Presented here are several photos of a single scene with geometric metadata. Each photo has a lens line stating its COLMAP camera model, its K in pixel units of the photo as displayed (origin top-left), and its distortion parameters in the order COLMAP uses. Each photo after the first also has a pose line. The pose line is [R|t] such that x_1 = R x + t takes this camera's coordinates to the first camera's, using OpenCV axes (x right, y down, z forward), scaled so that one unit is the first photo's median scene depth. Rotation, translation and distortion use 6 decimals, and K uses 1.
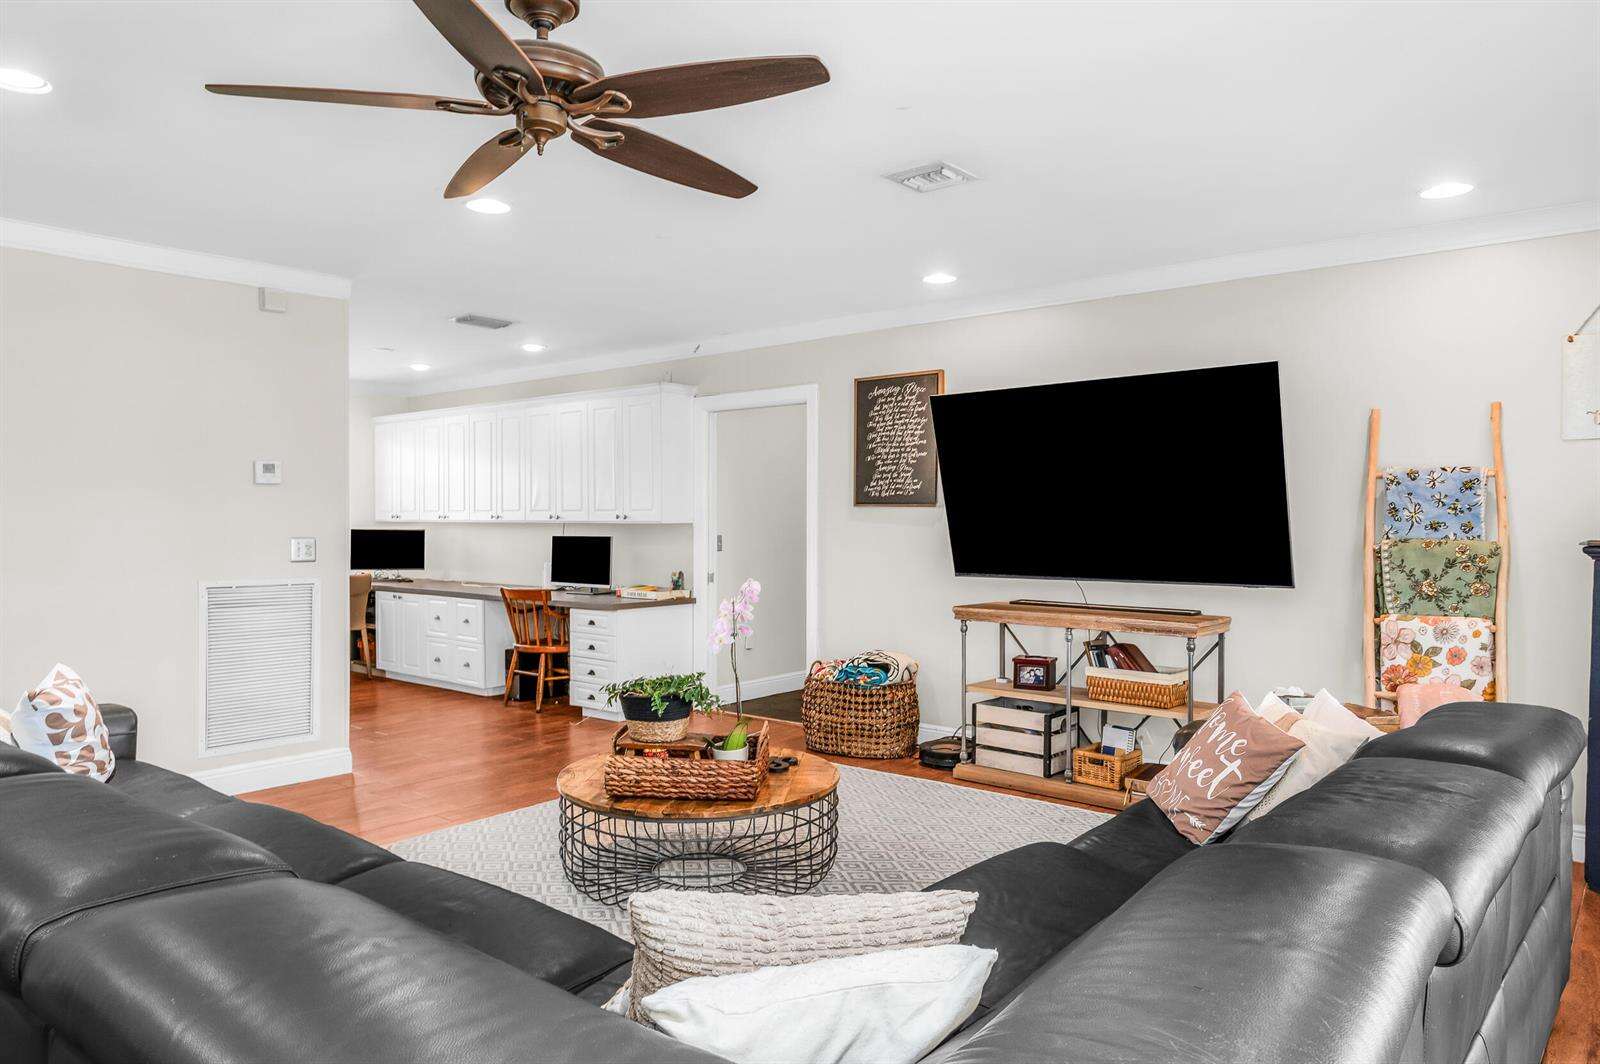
lens RADIAL K [[1065.9, 0, 831.2], [0, 1065.9, 533.7], [0, 0, 1]] dist [0.000903, -0.000044]
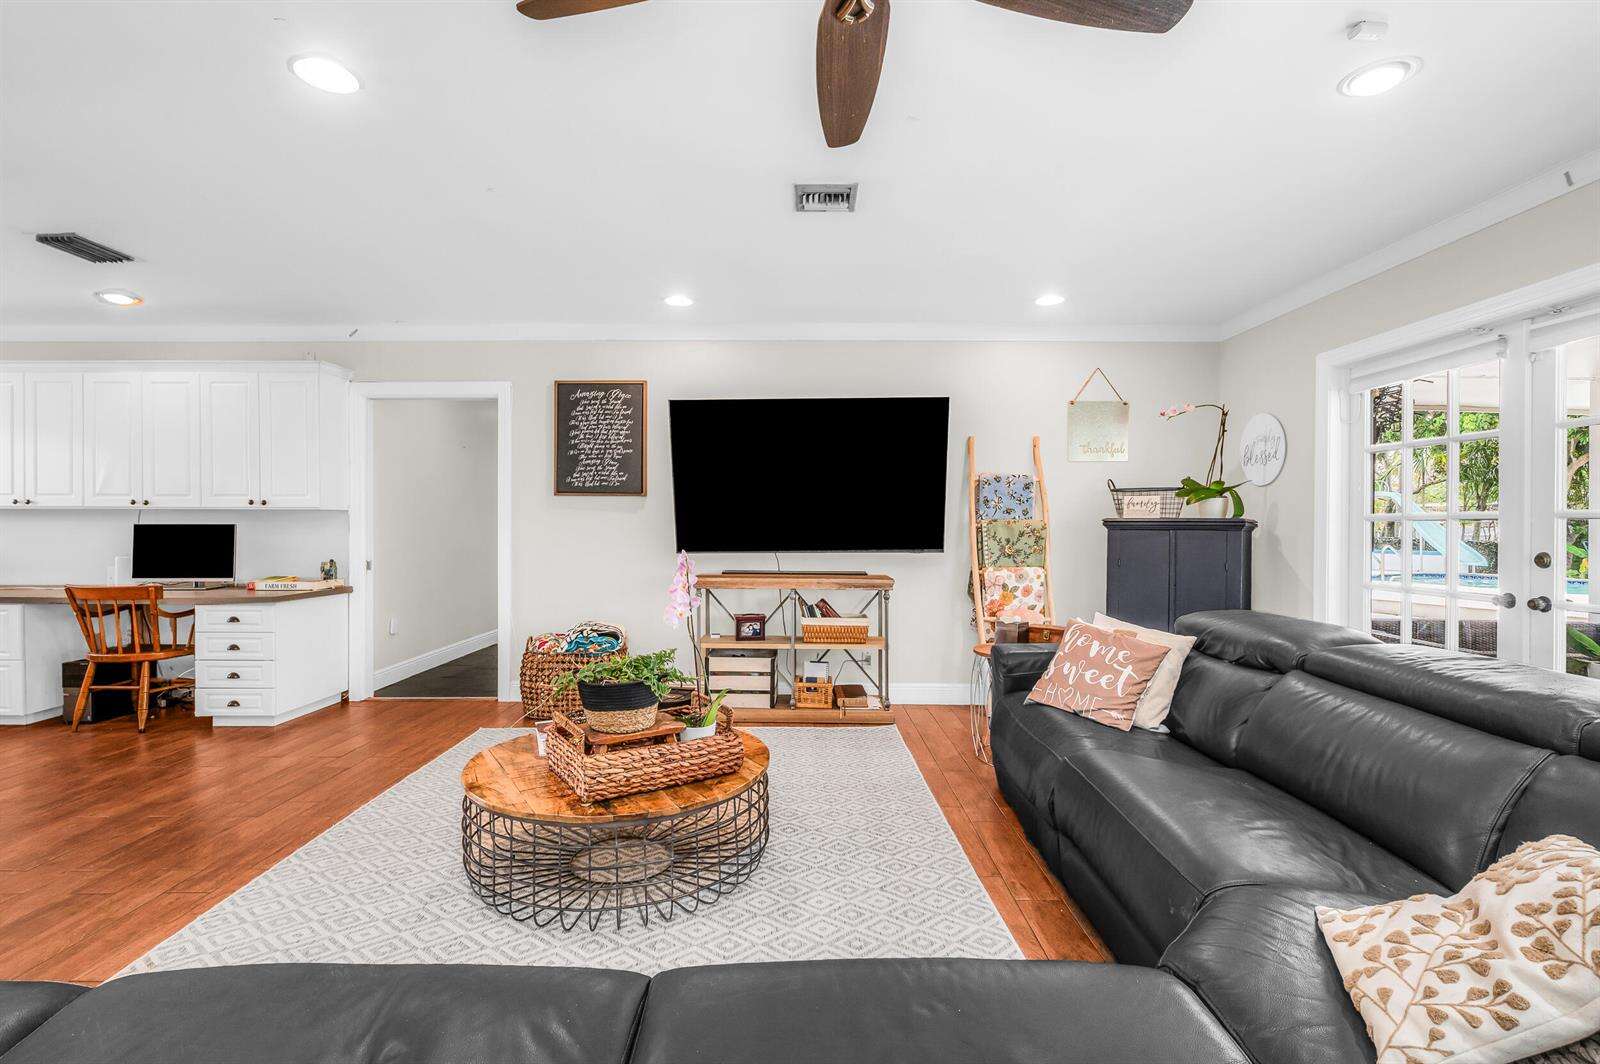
lens RADIAL K [[720.5, 0, 794.6], [0, 720.5, 532.6], [0, 0, 1]] dist [0.000928, -0.000371]
pose [[0.774275, -0.005574, 0.632825, -0.268398], [0.008217, 0.999965, -0.001246, 0.017098], [-0.632796, 0.006165, 0.774294, 0.263874]]
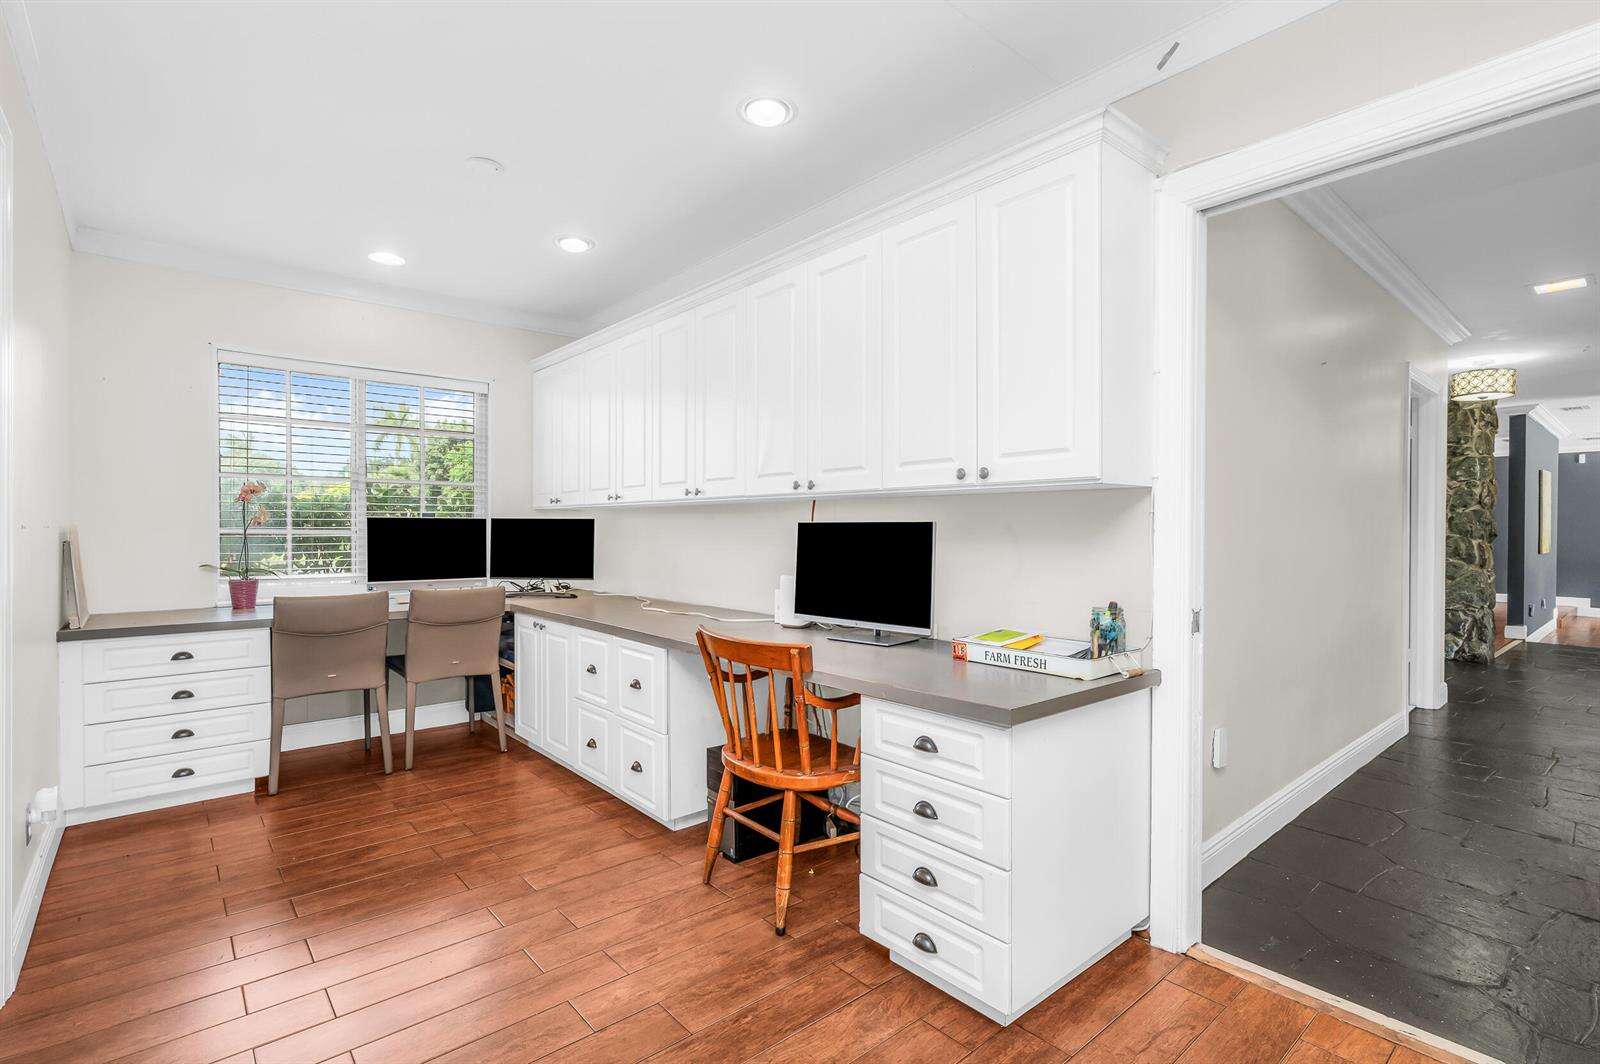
lens RADIAL K [[720.5, 0, 794.6], [0, 720.5, 532.6], [0, 0, 1]] dist [0.000928, -0.000371]
pose [[0.983667, 0.002164, -0.179987, -0.248588], [-0.004065, 0.999940, -0.010192, 0.012449], [0.179954, 0.010758, 0.983616, 0.818648]]
